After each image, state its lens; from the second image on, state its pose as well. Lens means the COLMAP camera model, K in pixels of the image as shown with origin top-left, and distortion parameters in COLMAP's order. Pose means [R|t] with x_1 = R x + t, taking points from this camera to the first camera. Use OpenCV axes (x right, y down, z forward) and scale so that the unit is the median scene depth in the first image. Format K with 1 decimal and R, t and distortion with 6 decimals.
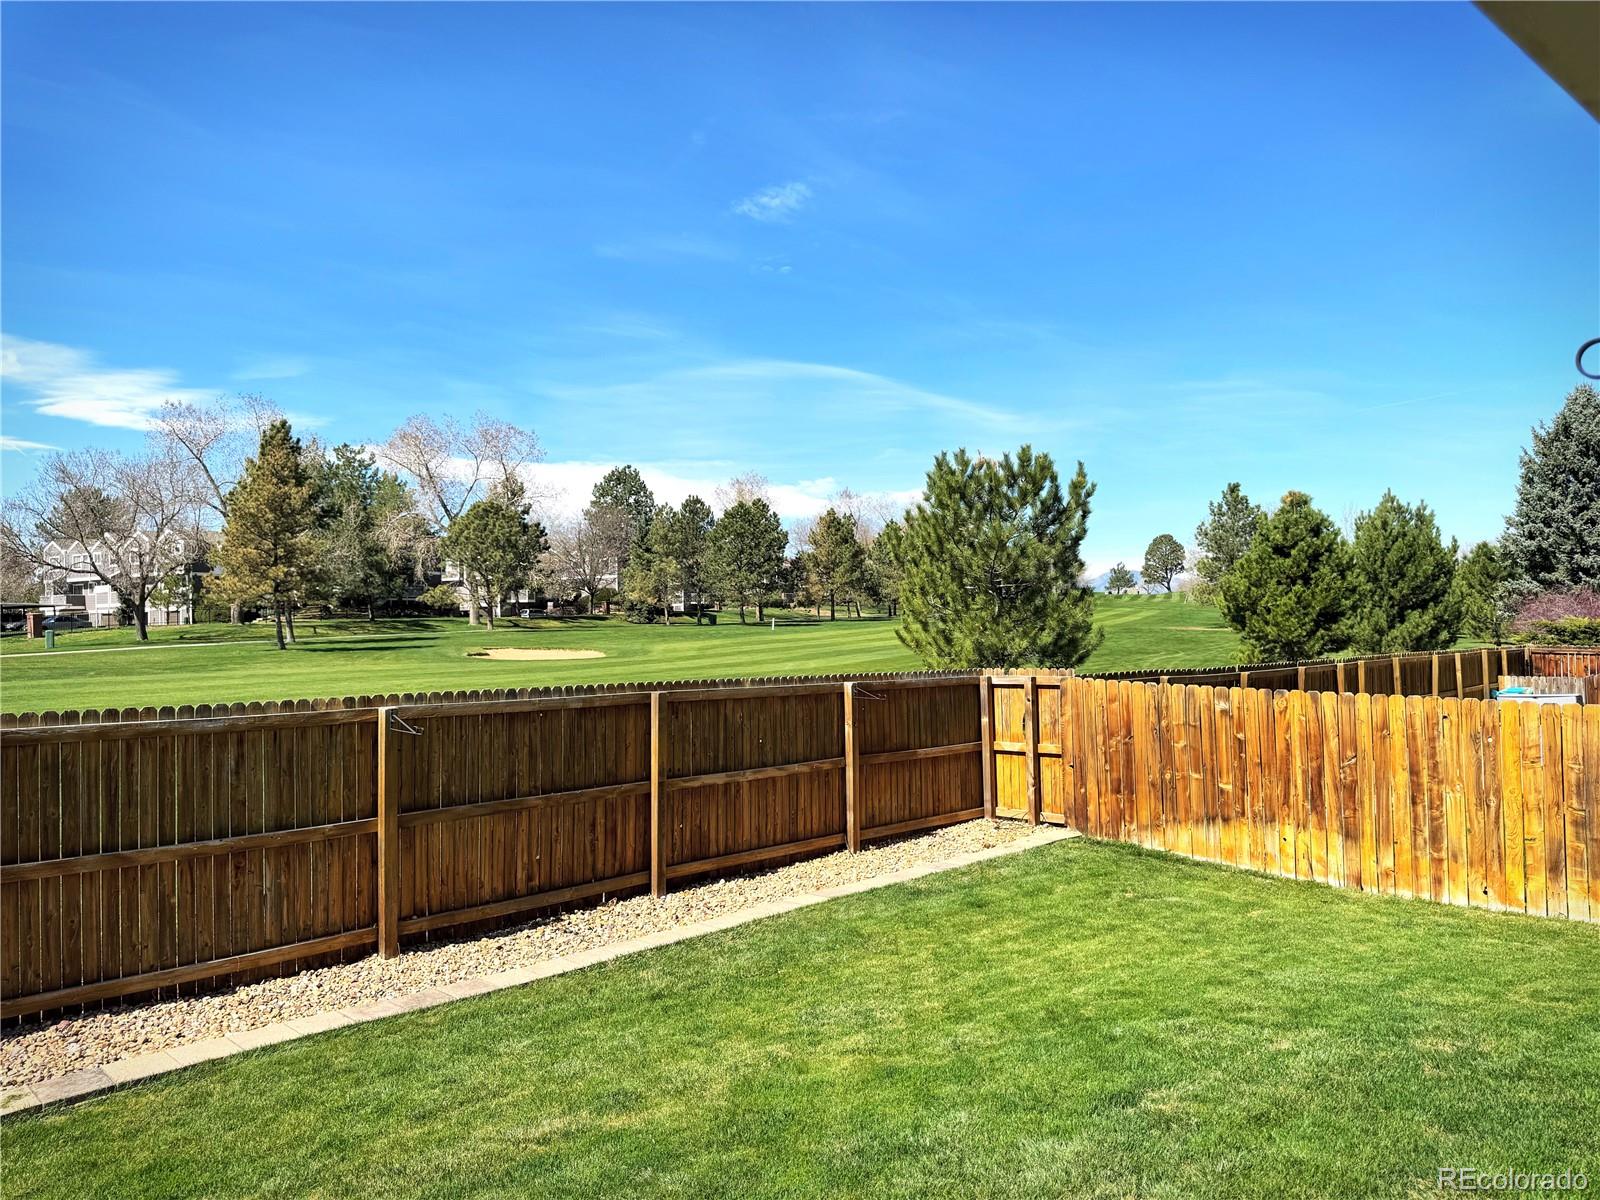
lens RADIAL K [[1119.2, 0, 800.0], [0, 1119.2, 600.0], [0, 0, 1]] dist [0.118905, -0.183842]
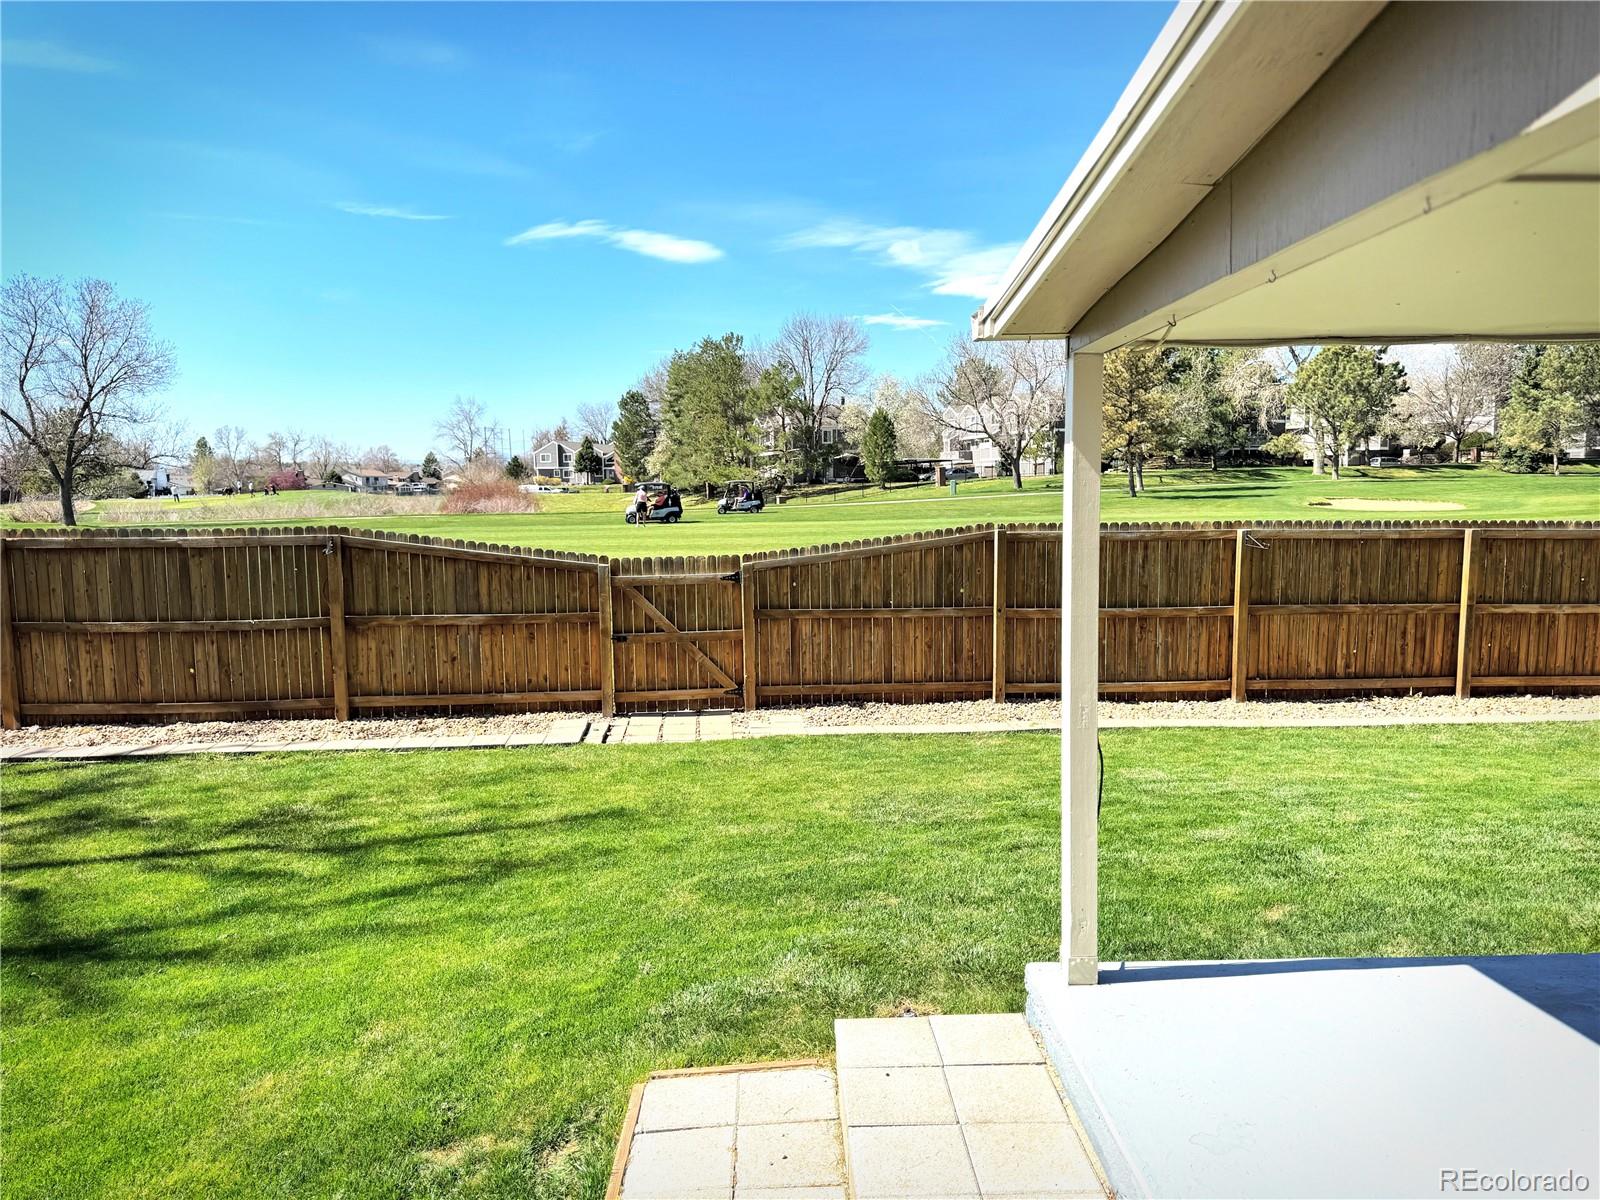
lens RADIAL K [[1119.2, 0, 800.0], [0, 1119.2, 600.0], [0, 0, 1]] dist [0.118905, -0.183842]
pose [[0.760459, 0.072037, -0.645378, 0.097505], [0.013381, 0.991879, 0.126481, -0.003896], [0.649248, -0.104820, 0.753319, -0.309317]]
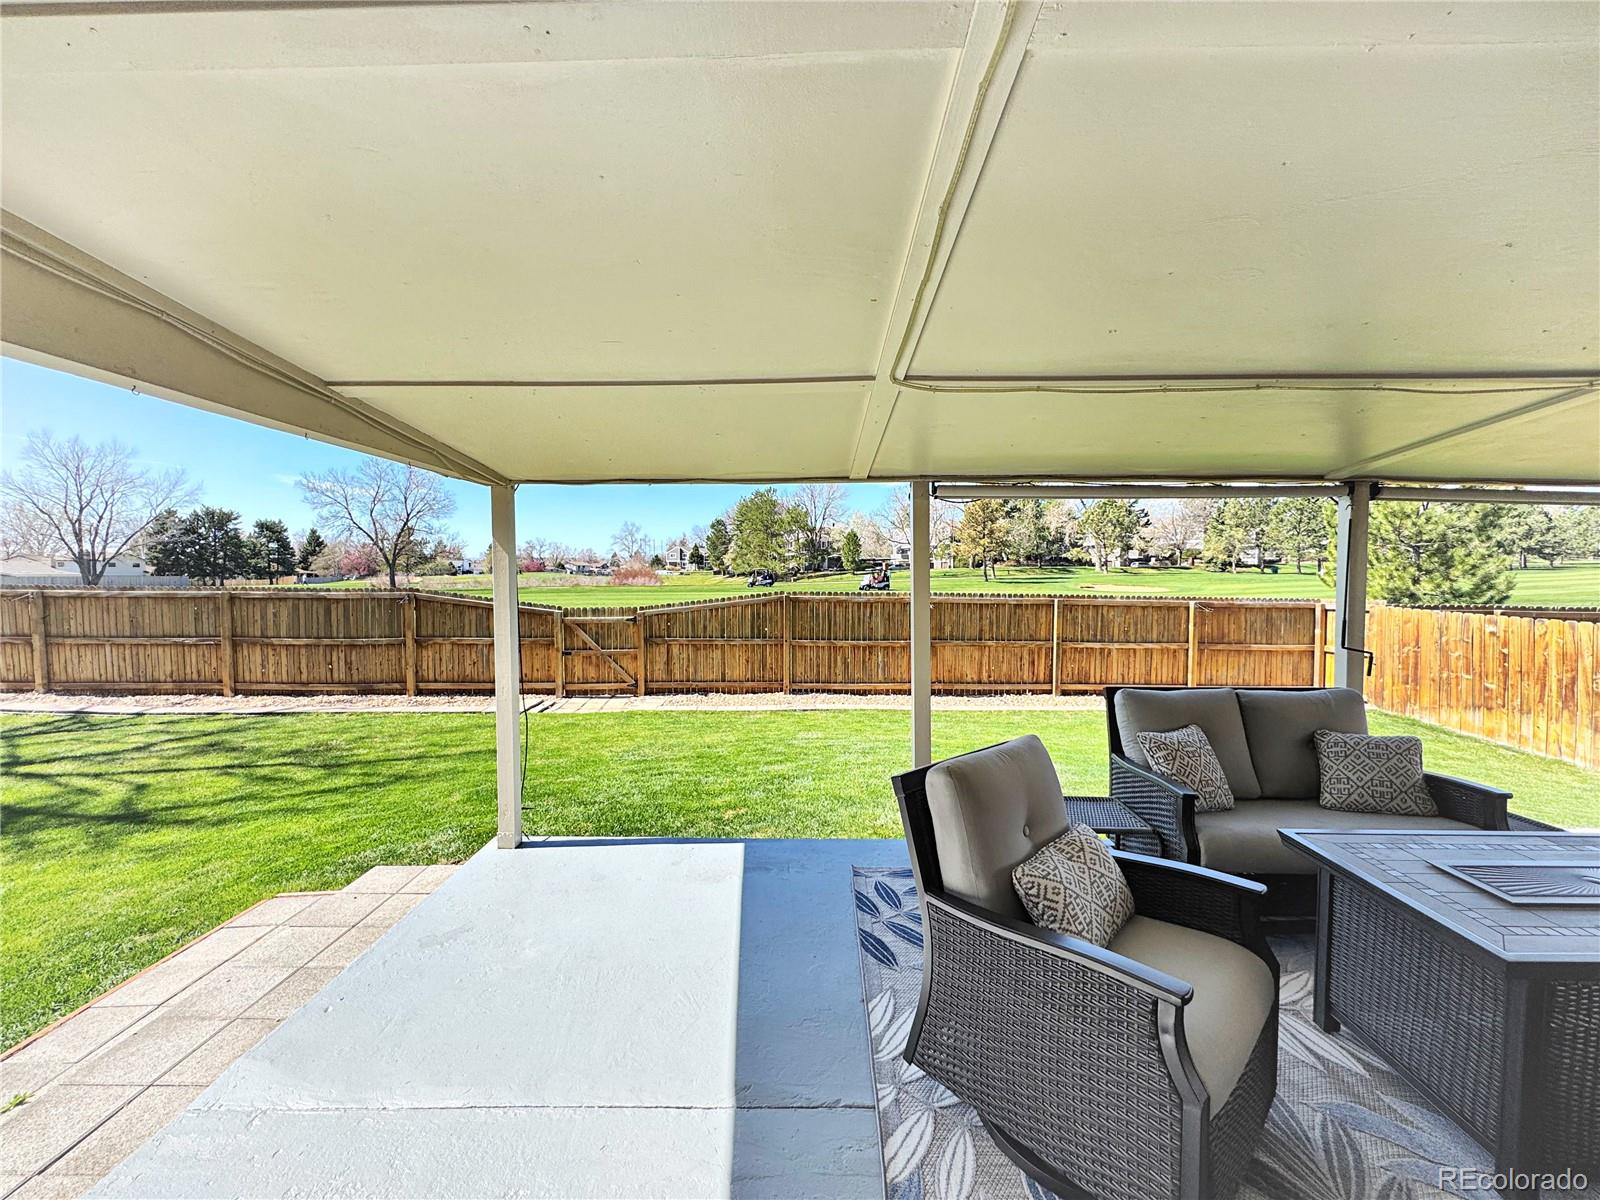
lens RADIAL K [[640.0, 0, 800.0], [0, 640.0, 600.0], [0, 0, 1]] dist [-0.002326, -0.000339]
pose [[0.737293, 0.044854, -0.674082, 0.267168], [0.000697, 0.997742, 0.067153, 0.003937], [0.675573, -0.049982, 0.735597, -0.154812]]
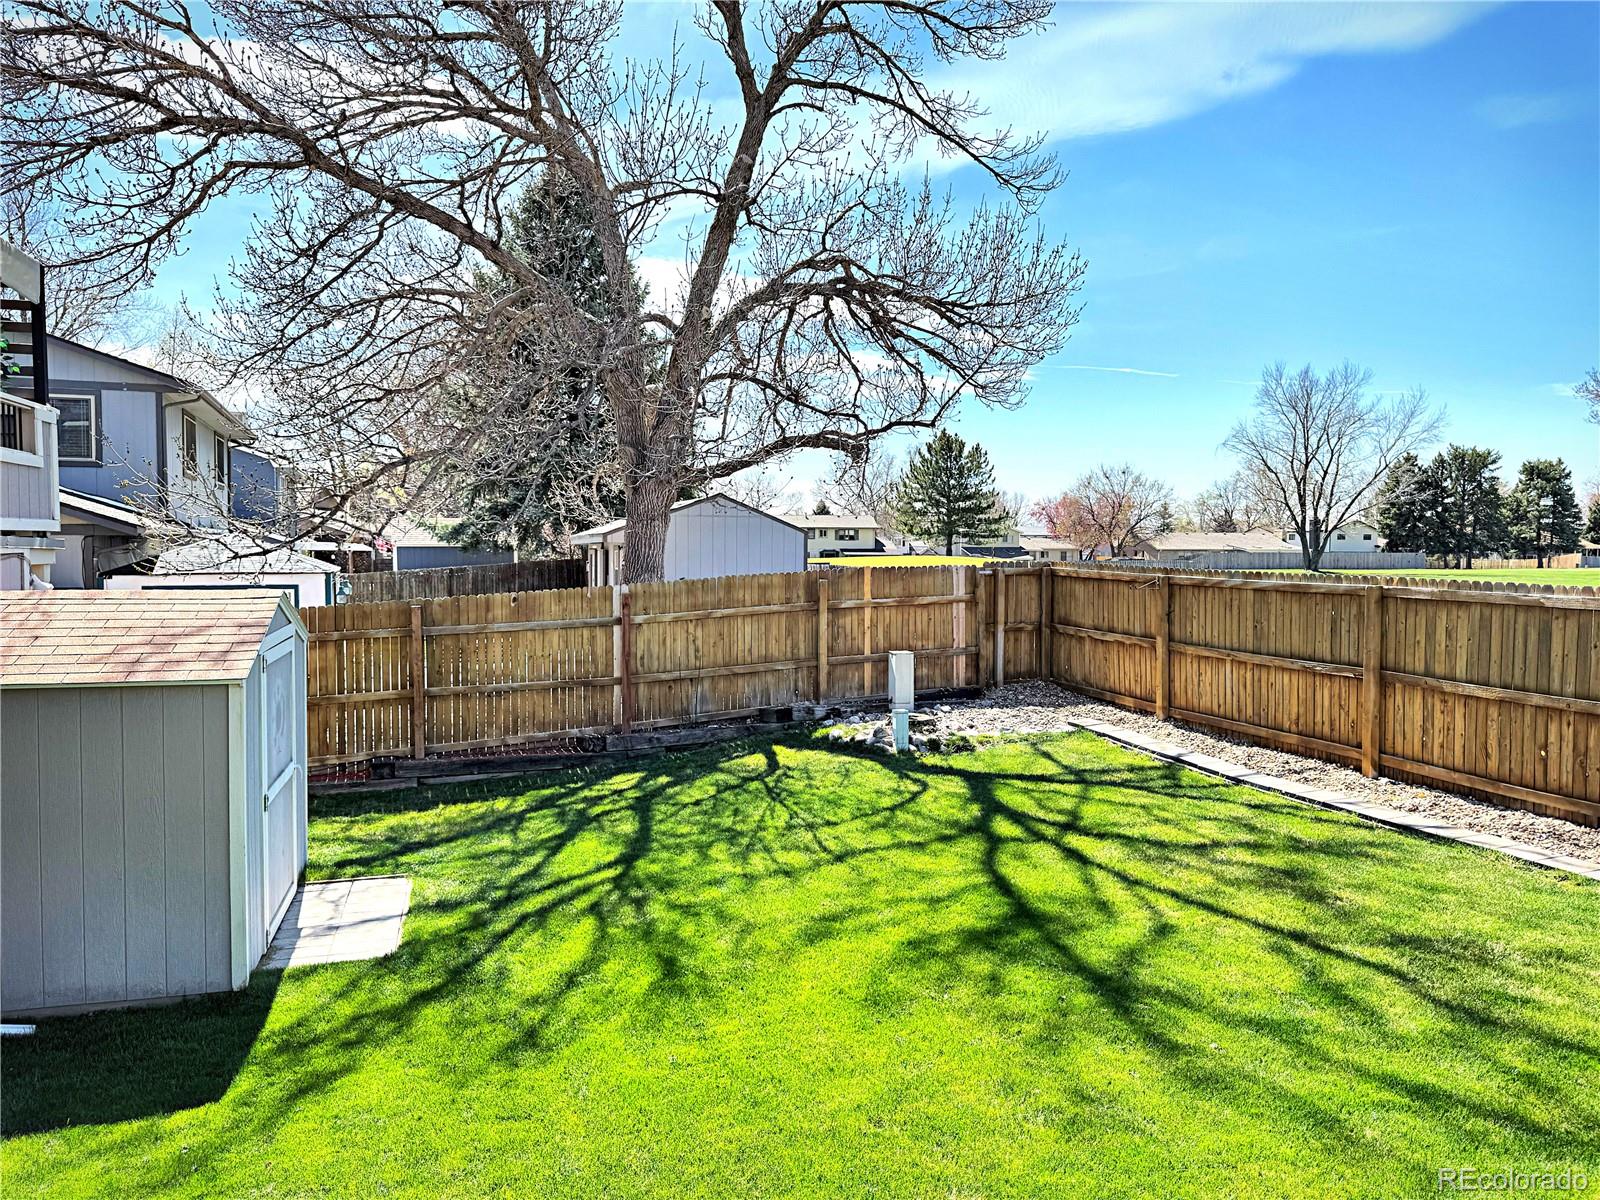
lens RADIAL K [[1136.3, 0, 800.0], [0, 1136.3, 600.0], [0, 0, 1]] dist [0.006621, -0.001315]
pose [[-0.428356, 0.057804, -0.901760, 0.040552], [0.022147, 0.998324, 0.053473, 0.006373], [0.903339, 0.002934, -0.428918, -0.059027]]
